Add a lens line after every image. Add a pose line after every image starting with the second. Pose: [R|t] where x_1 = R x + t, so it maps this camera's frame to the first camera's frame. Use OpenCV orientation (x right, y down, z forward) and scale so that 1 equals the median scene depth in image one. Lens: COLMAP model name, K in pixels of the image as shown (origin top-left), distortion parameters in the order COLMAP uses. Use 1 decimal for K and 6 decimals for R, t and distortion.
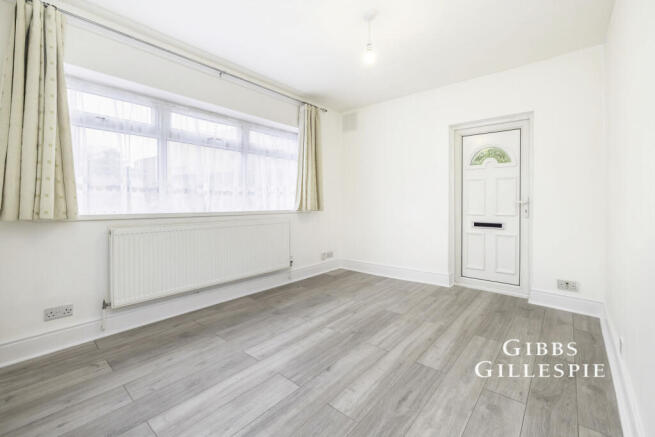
lens RADIAL K [[277.4, 0, 328.6], [0, 277.4, 203.4], [0, 0, 1]] dist [-0.000373, 0.000616]
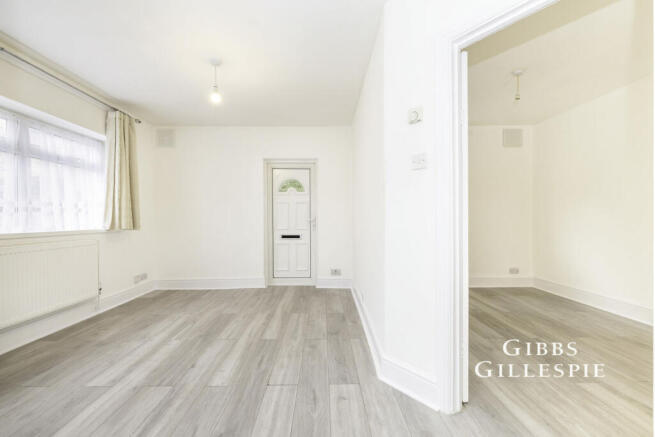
lens RADIAL K [[277.4, 0, 324.2], [0, 277.4, 217.6], [0, 0, 1]] dist [-0.000373, 0.000616]
pose [[0.750922, 0.001851, 0.660388, -0.213290], [0.006432, 0.999928, -0.010116, -0.000386], [-0.660360, 0.011844, 0.750856, -0.135964]]
